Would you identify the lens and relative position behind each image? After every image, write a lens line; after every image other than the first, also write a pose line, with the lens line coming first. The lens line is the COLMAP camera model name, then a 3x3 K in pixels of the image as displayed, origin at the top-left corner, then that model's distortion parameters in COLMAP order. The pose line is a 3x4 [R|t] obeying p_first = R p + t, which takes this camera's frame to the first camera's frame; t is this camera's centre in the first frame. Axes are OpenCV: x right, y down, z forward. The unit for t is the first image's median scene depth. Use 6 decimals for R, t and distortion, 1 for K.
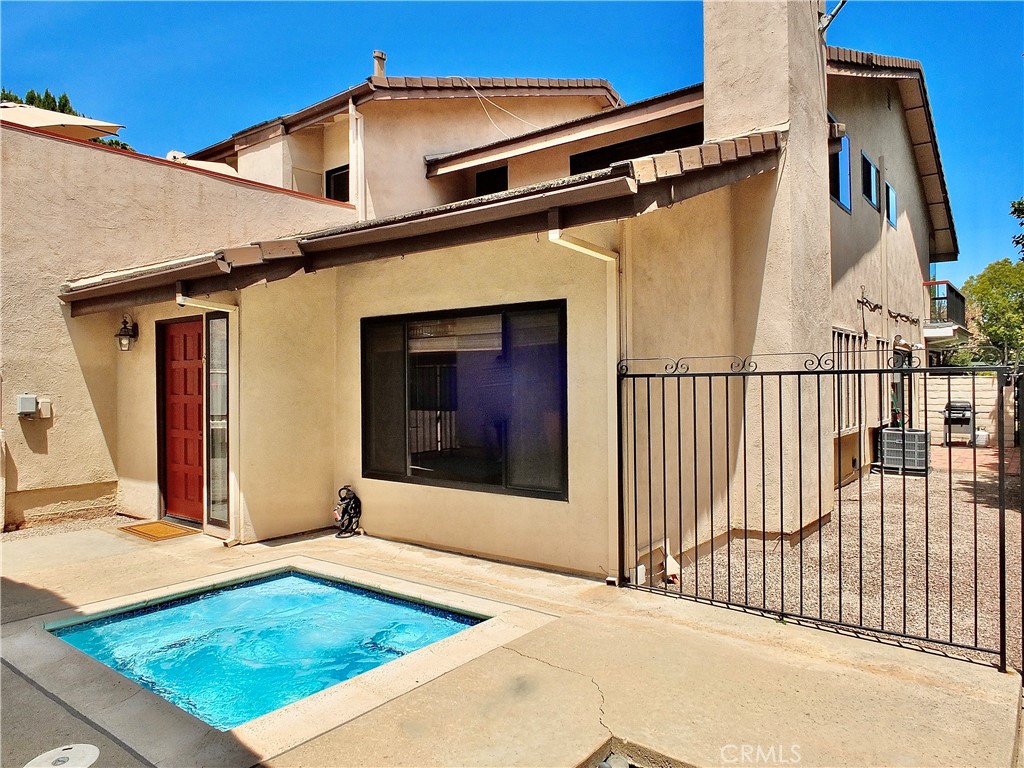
lens RADIAL K [[701.1, 0, 512.0], [0, 701.1, 384.0], [0, 0, 1]] dist [-0.031679, 0.009206]
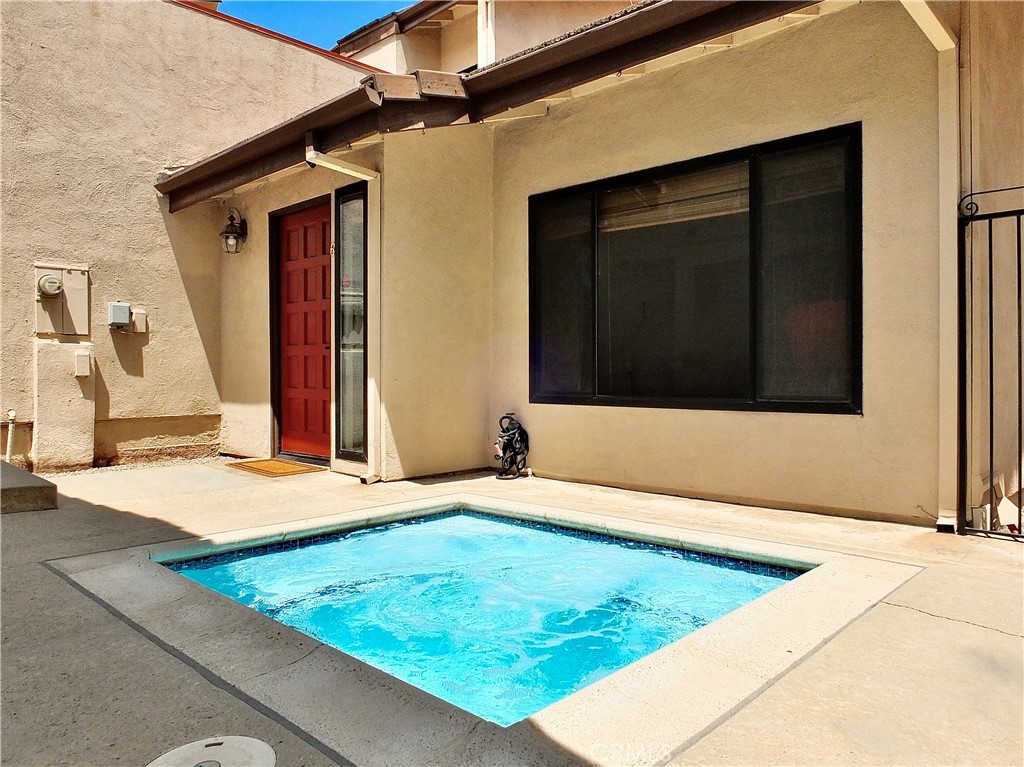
lens RADIAL K [[727.5, 0, 512.0], [0, 727.5, 383.5], [0, 0, 1]] dist [-0.031563, 0.002962]
pose [[0.994481, 0.005493, -0.104768, -0.152046], [-0.004101, 0.999901, 0.013494, 0.103433], [0.104832, -0.012990, 0.994405, 0.202635]]
